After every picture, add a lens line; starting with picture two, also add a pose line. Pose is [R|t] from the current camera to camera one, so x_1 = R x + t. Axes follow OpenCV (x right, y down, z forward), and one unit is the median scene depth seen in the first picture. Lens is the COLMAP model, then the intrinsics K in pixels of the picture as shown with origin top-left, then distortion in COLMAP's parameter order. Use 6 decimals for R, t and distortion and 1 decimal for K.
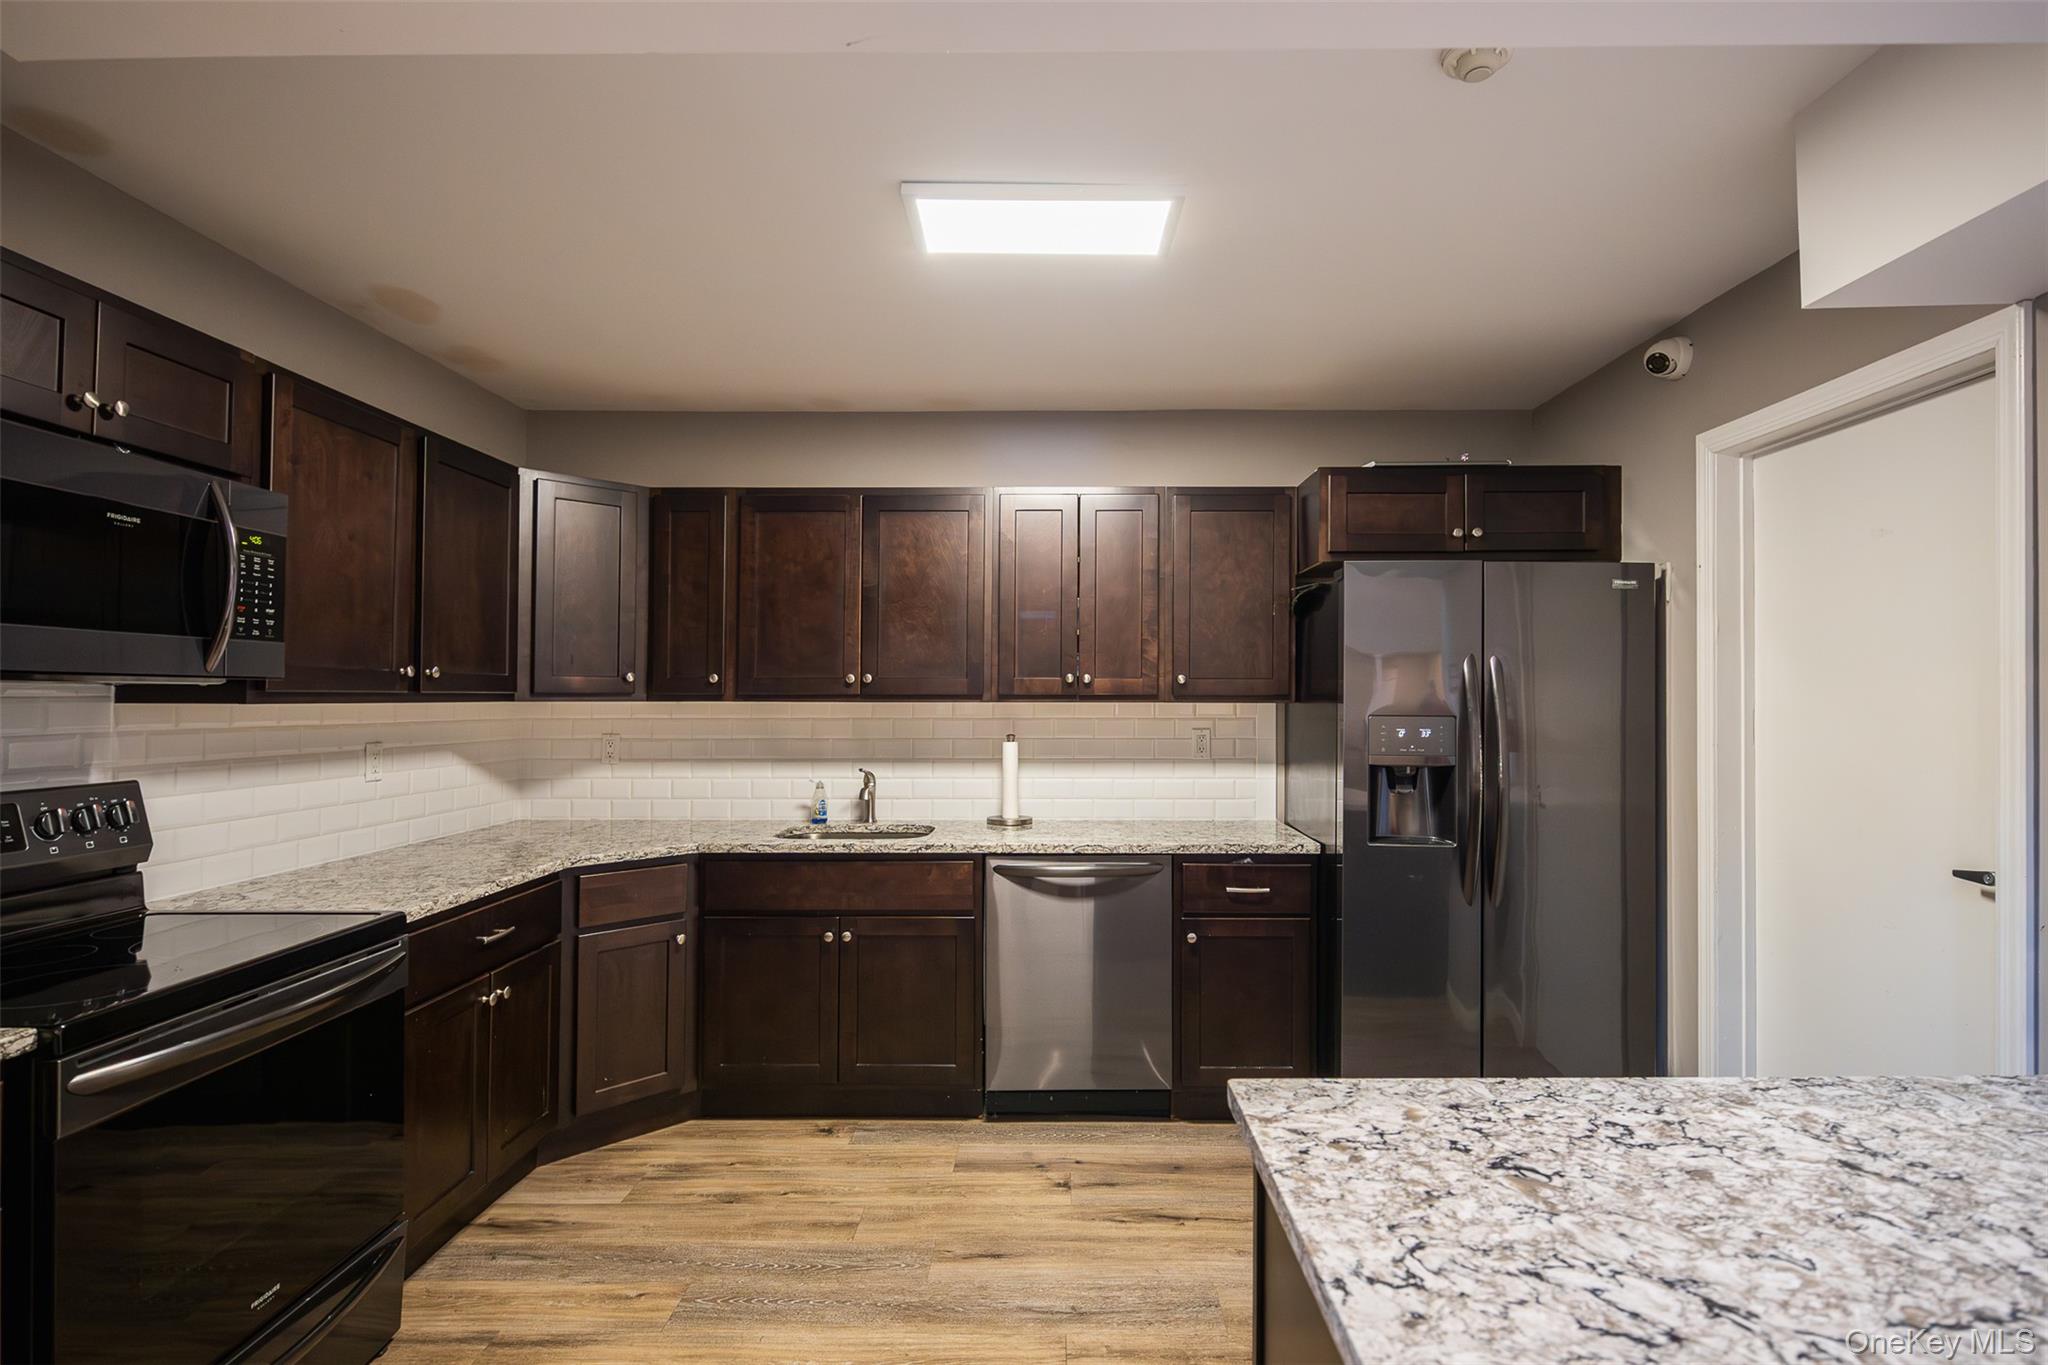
lens RADIAL K [[1003.7, 0, 1029.2], [0, 1003.7, 680.4], [0, 0, 1]] dist [0.000772, 0.000016]
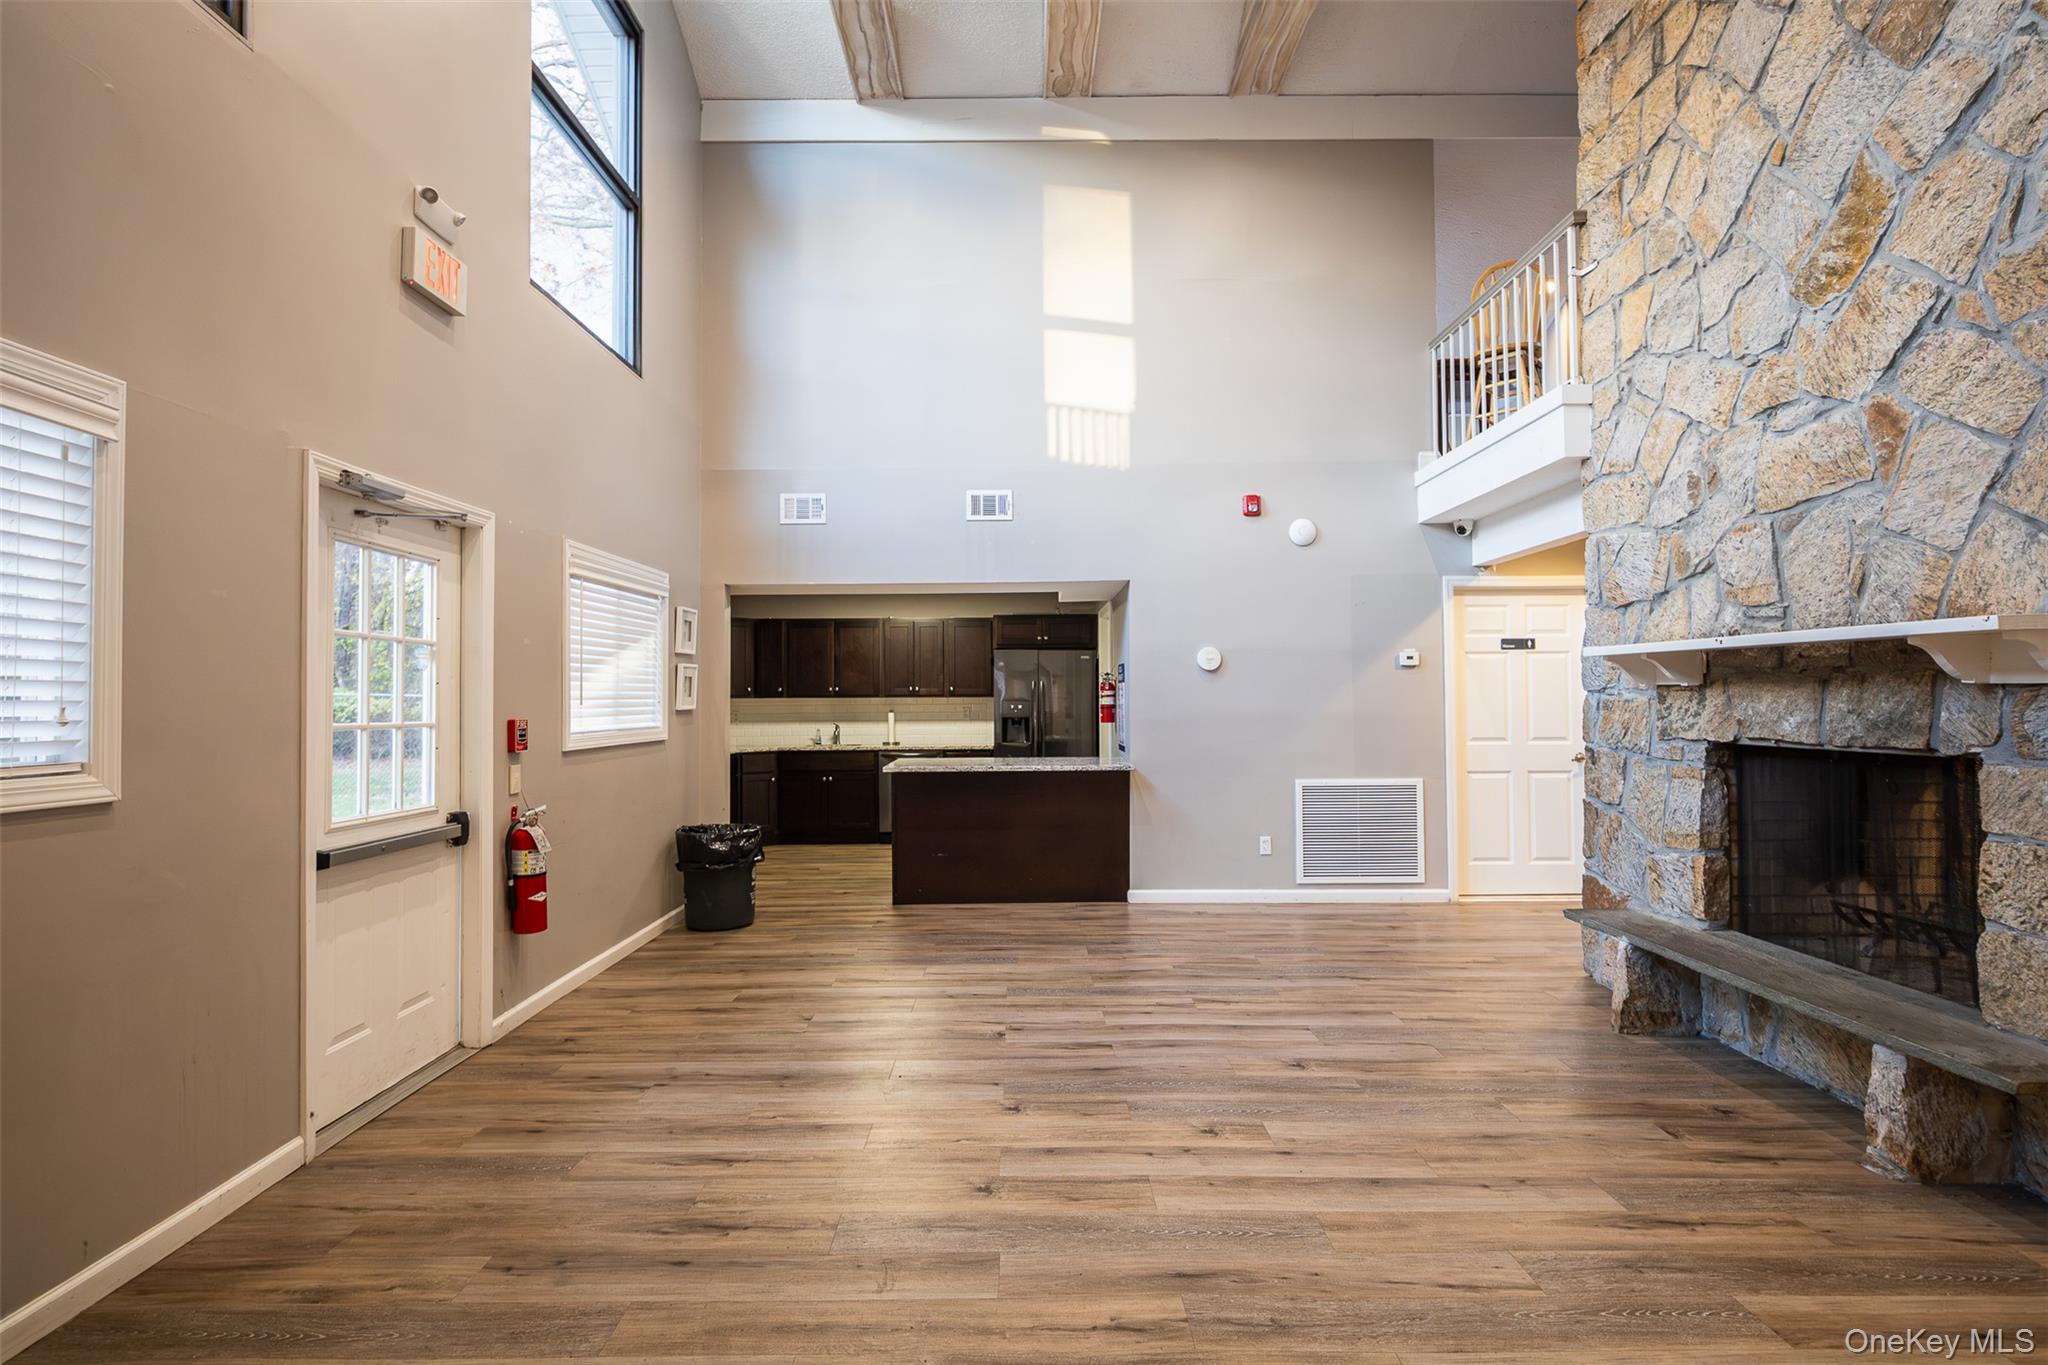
lens RADIAL K [[1003.7, 0, 1022.3], [0, 1003.7, 689.9], [0, 0, 1]] dist [0.000772, 0.000016]
pose [[0.999761, -0.005999, 0.021000, 0.282737], [0.005804, 0.999940, 0.009339, -0.022420], [-0.021055, -0.009215, 0.999736, -1.715689]]
